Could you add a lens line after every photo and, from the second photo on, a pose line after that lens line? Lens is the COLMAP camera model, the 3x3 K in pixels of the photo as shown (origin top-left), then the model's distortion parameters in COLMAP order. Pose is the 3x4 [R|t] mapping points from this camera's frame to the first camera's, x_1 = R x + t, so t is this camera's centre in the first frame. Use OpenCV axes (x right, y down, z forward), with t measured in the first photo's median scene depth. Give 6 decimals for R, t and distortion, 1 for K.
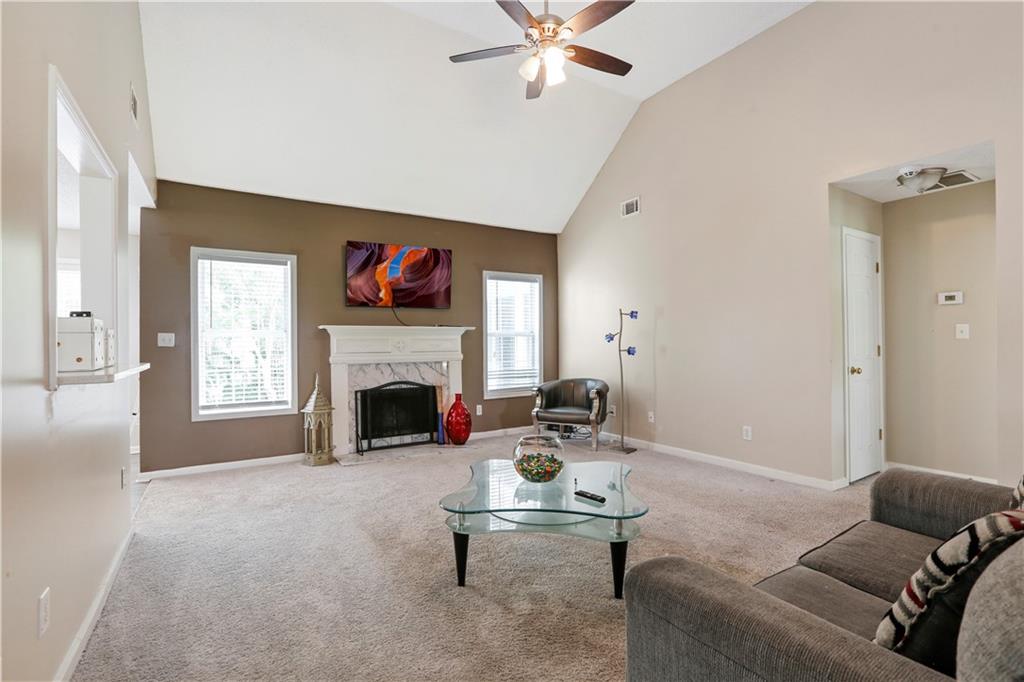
lens RADIAL K [[475.9, 0, 512.0], [0, 475.9, 341.0], [0, 0, 1]] dist [-0.038349, -0.000267]
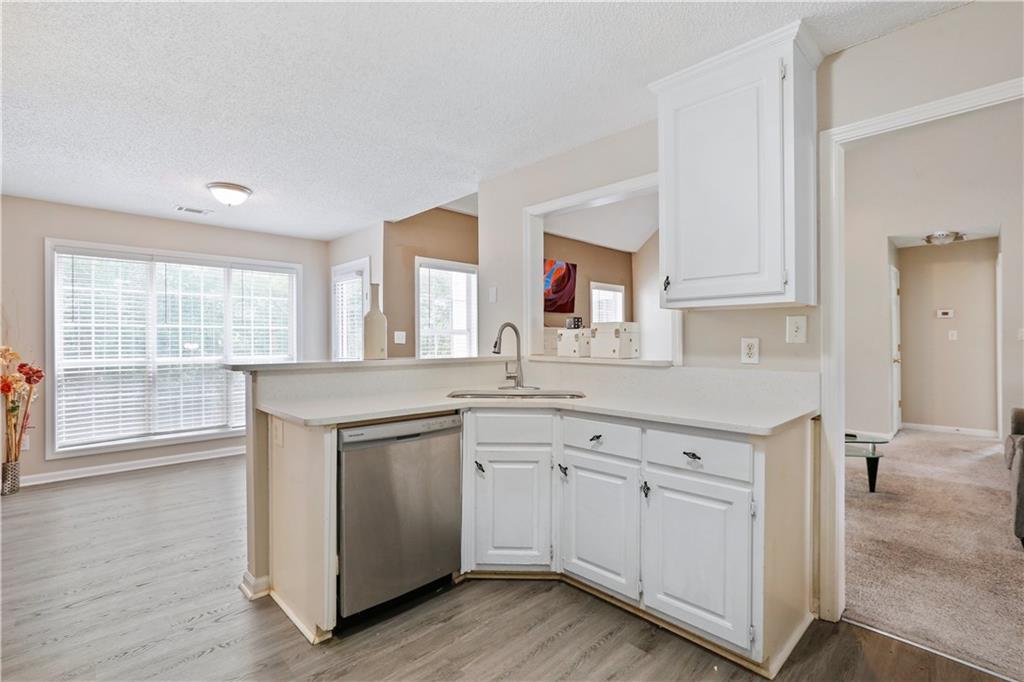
lens RADIAL K [[475.9, 0, 512.0], [0, 475.9, 341.0], [0, 0, 1]] dist [-0.038349, -0.000267]
pose [[0.976203, 0.003029, 0.216836, -0.702751], [-0.002981, 0.999995, -0.000549, 0.004254], [-0.216836, -0.000111, 0.976208, -0.179292]]
